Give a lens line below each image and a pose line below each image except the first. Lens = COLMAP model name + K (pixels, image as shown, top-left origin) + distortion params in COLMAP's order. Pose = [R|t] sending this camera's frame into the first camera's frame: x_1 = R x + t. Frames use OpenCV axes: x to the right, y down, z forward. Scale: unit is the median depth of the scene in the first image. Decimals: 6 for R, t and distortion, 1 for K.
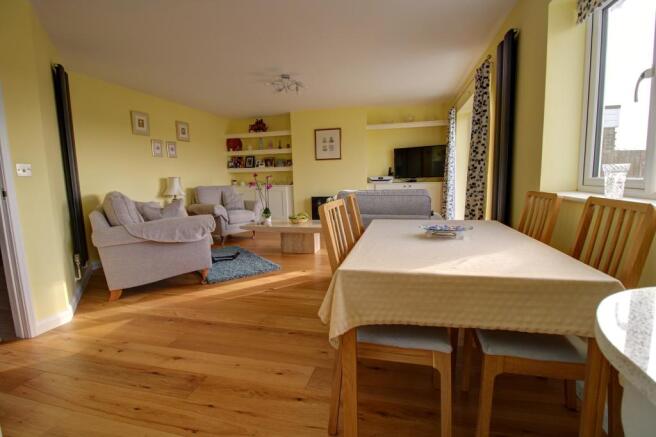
lens RADIAL K [[306.6, 0, 330.6], [0, 306.6, 216.1], [0, 0, 1]] dist [-0.009976, -0.007044]
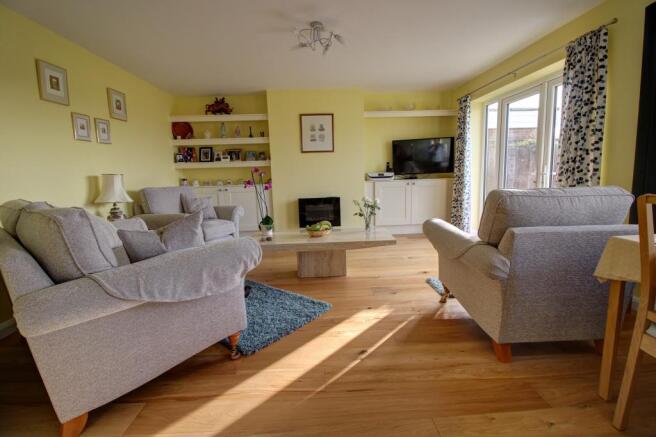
lens RADIAL K [[306.6, 0, 328.4], [0, 306.6, 215.4], [0, 0, 1]] dist [-0.009976, -0.007044]
pose [[0.959347, -0.042623, 0.278993, -0.220868], [0.042205, 0.999081, 0.007508, -0.023118], [-0.279057, 0.004572, 0.960264, 0.224325]]
